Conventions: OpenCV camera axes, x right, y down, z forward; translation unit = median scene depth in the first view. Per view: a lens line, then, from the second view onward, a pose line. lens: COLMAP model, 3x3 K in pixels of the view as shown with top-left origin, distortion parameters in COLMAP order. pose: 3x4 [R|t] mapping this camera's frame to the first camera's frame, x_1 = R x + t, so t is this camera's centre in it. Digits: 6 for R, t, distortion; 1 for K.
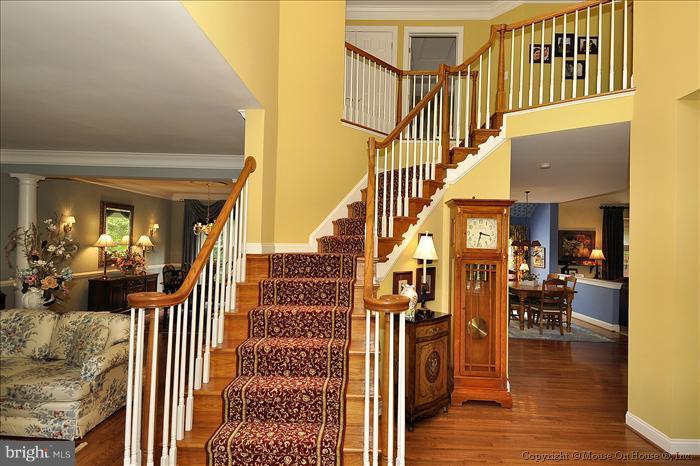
lens RADIAL K [[382.3, 0, 352.1], [0, 382.3, 235.1], [0, 0, 1]] dist [0.047626, -0.037132]
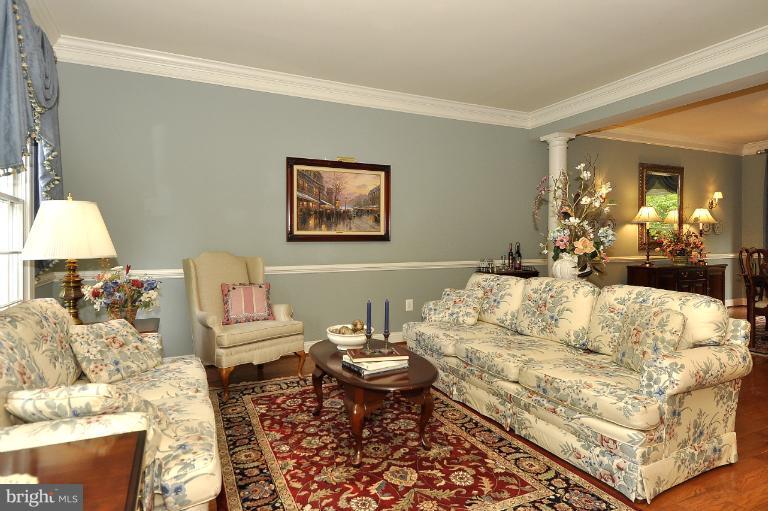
lens RADIAL K [[419.5, 0, 386.3], [0, 419.5, 257.8], [0, 0, 1]] dist [0.047626, -0.037132]
pose [[0.462669, -0.008569, -0.886490, -0.289357], [0.033165, 0.999421, 0.007649, 0.141976], [0.885910, -0.032940, 0.462685, 0.354224]]
